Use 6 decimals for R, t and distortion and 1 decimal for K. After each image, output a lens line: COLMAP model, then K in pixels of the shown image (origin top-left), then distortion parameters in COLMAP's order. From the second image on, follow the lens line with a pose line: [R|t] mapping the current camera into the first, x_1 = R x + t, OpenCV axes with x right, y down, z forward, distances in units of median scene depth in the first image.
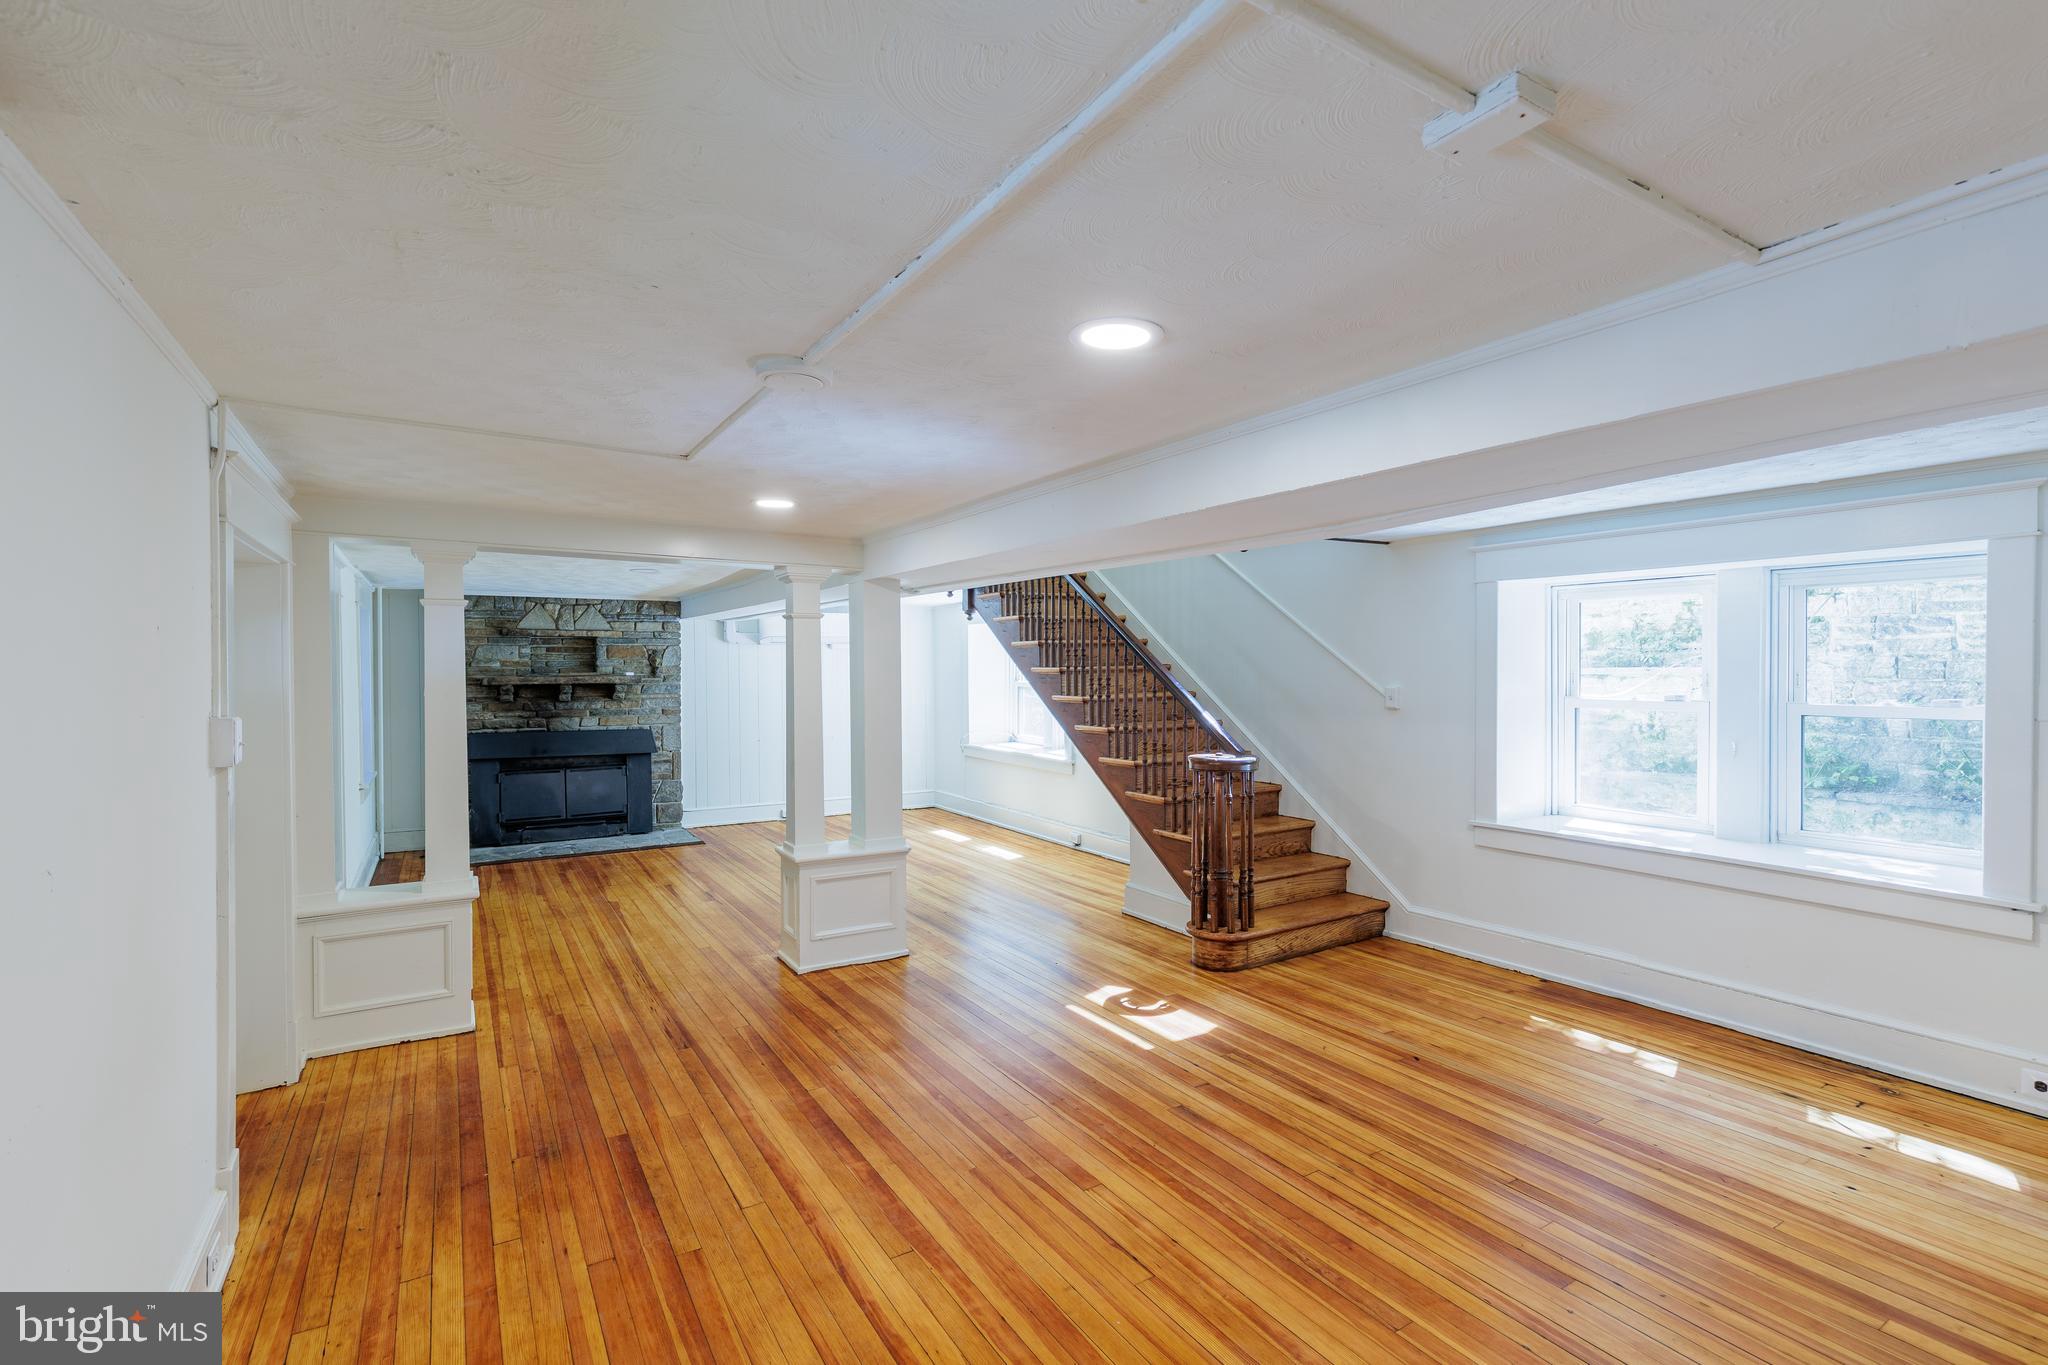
lens RADIAL K [[924.3, 0, 1019.5], [0, 924.3, 676.3], [0, 0, 1]] dist [0.004760, -0.000079]
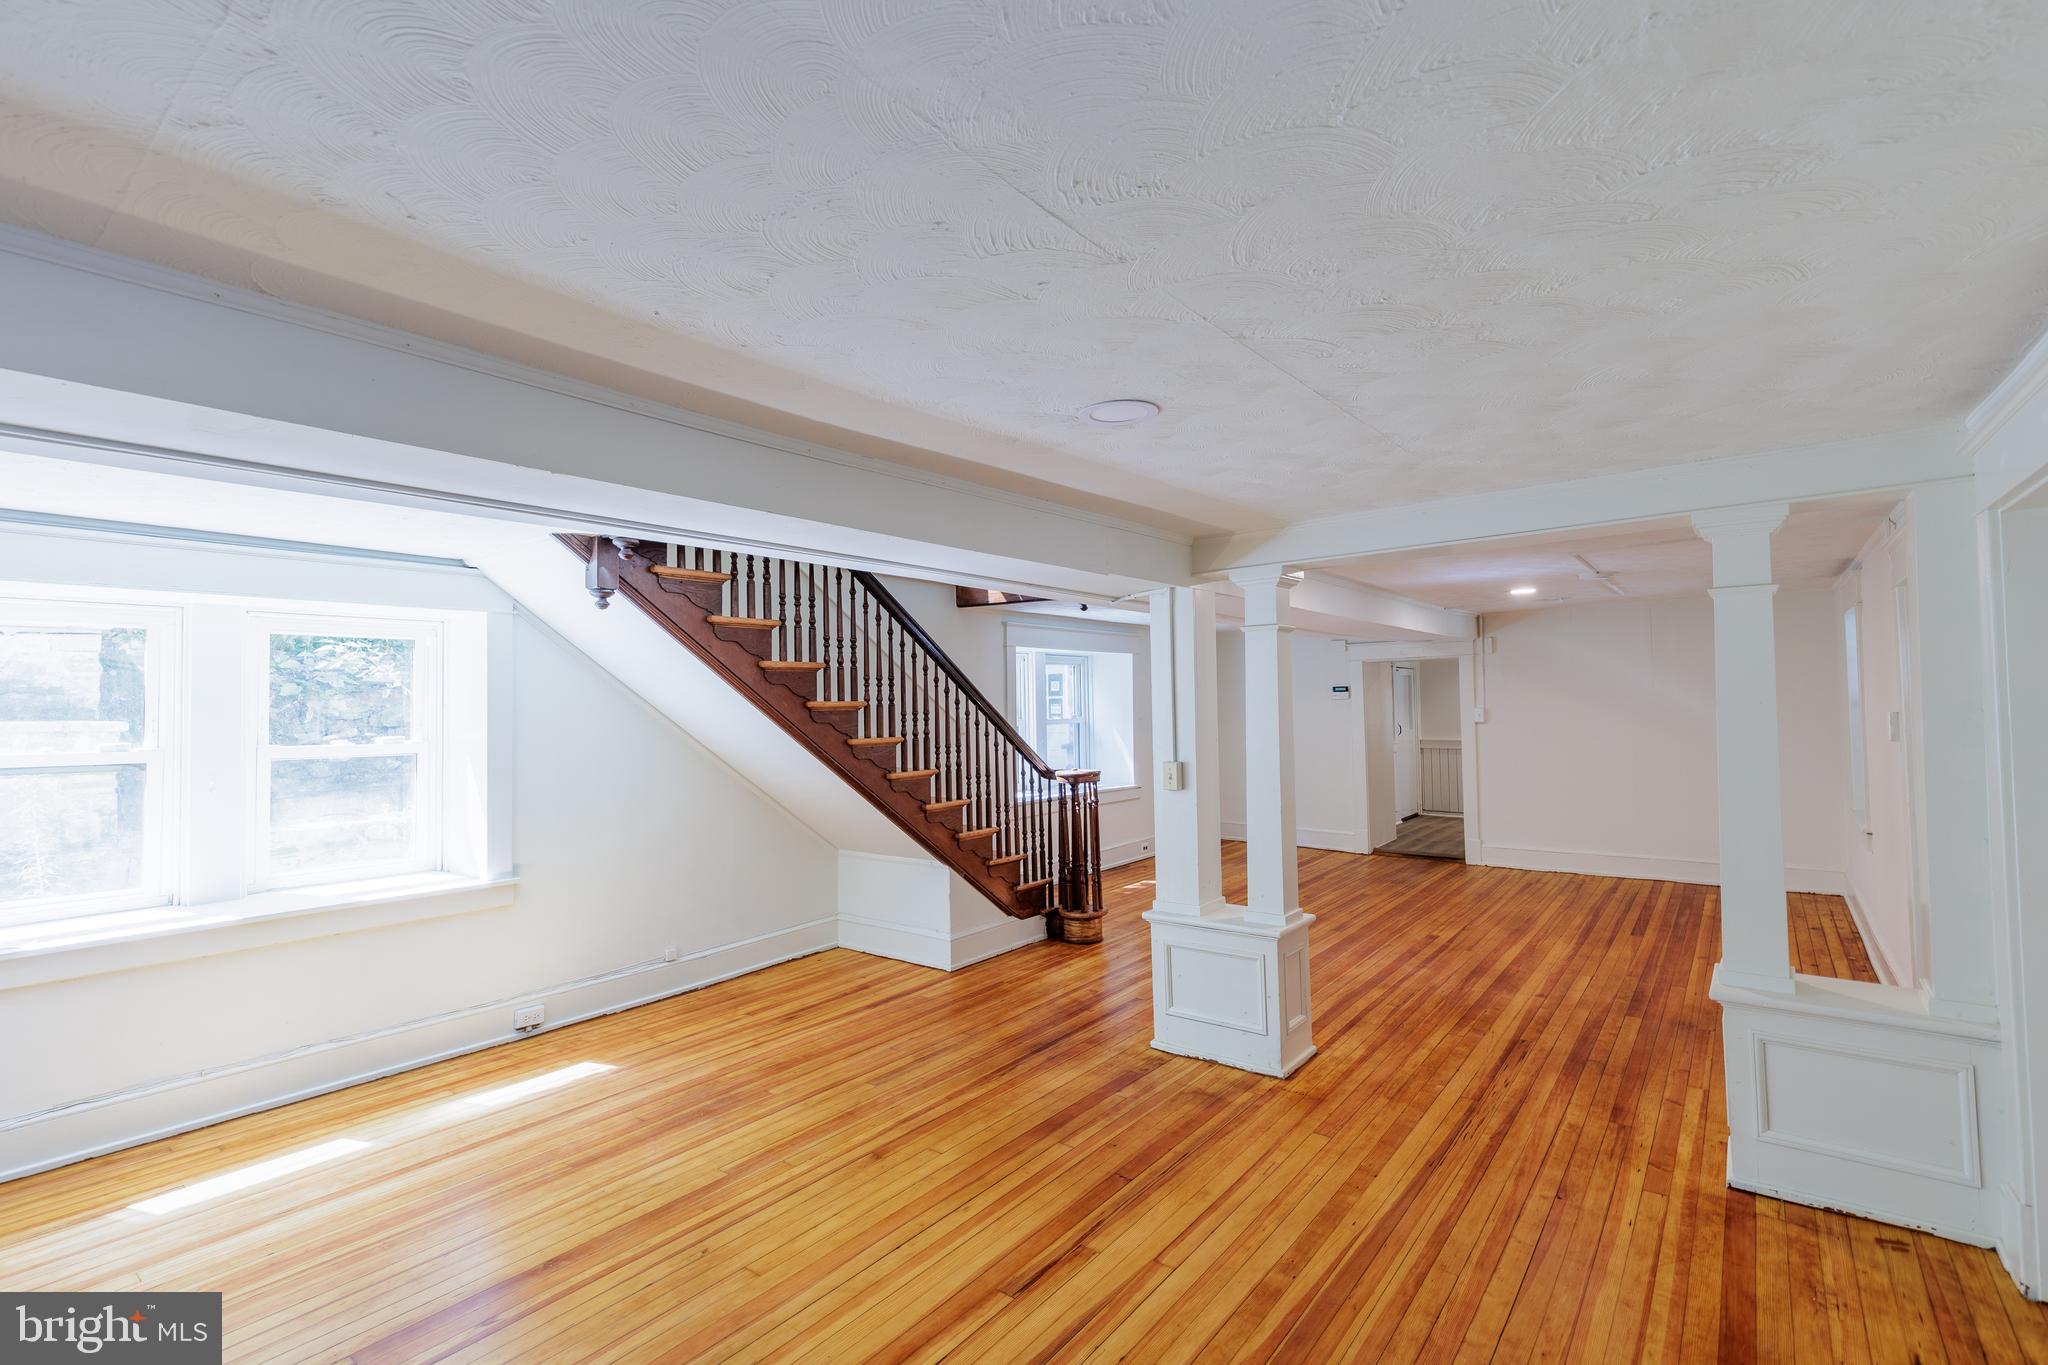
lens RADIAL K [[924.3, 0, 1019.5], [0, 924.3, 676.3], [0, 0, 1]] dist [0.004760, -0.000079]
pose [[-0.340370, 0.037320, 0.939551, -0.955789], [0.023623, 0.999236, -0.031133, -0.003554], [-0.939995, 0.011598, -0.340992, 1.537568]]
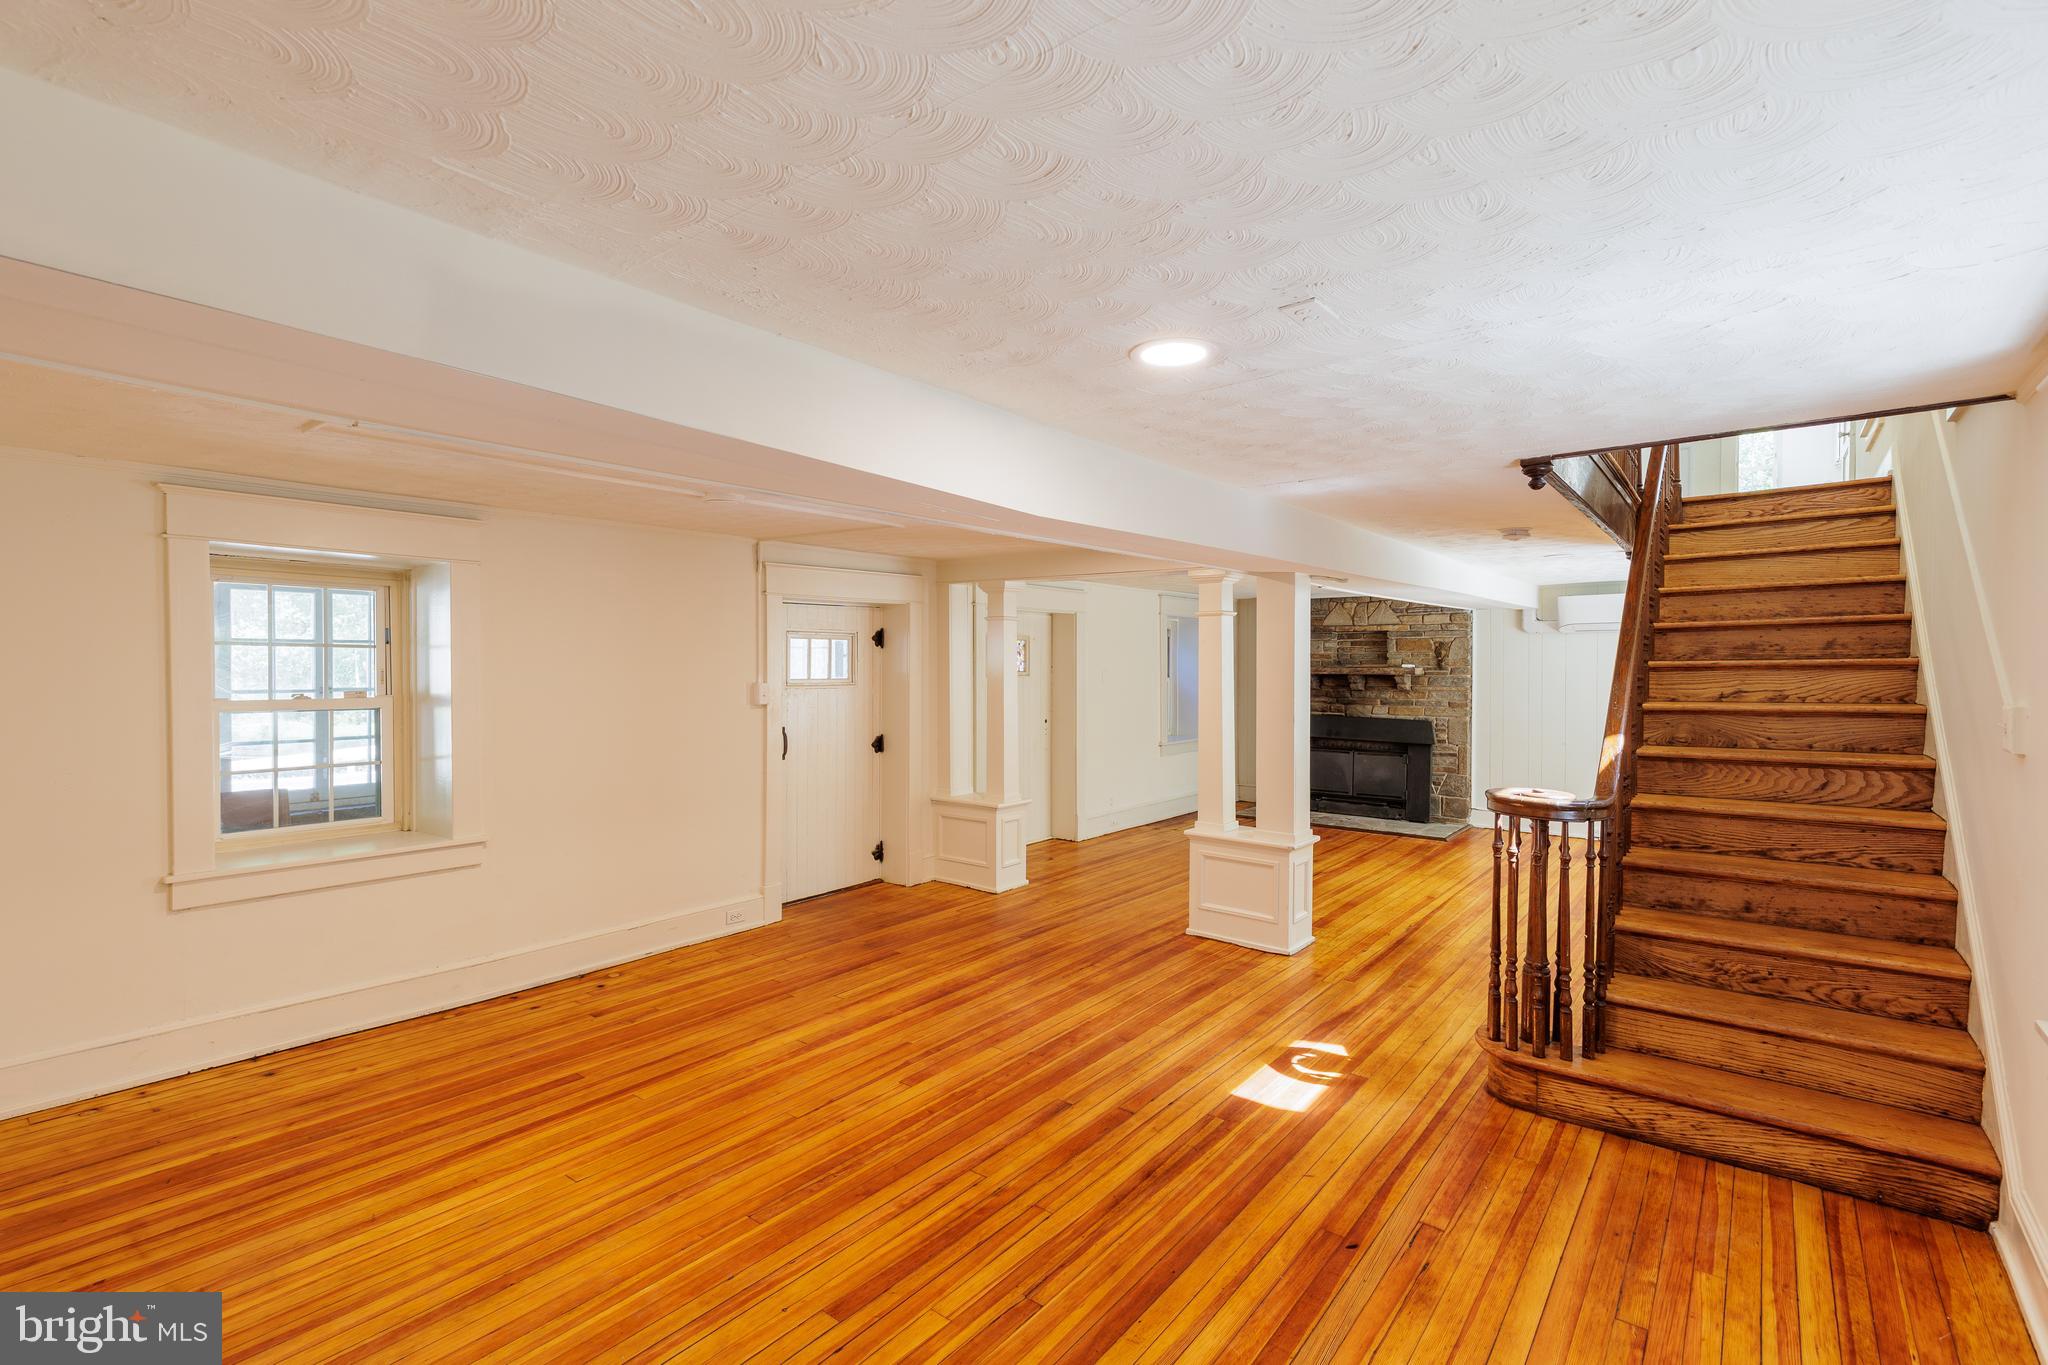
lens RADIAL K [[940.3, 0, 1018.9], [0, 940.3, 680.2], [0, 0, 1]] dist [0.004976, -0.000170]
pose [[0.343354, 0.023087, -0.938922, 0.754913], [-0.009839, 0.999731, 0.020984, -0.008155], [0.939154, 0.002034, 0.343489, 0.413894]]
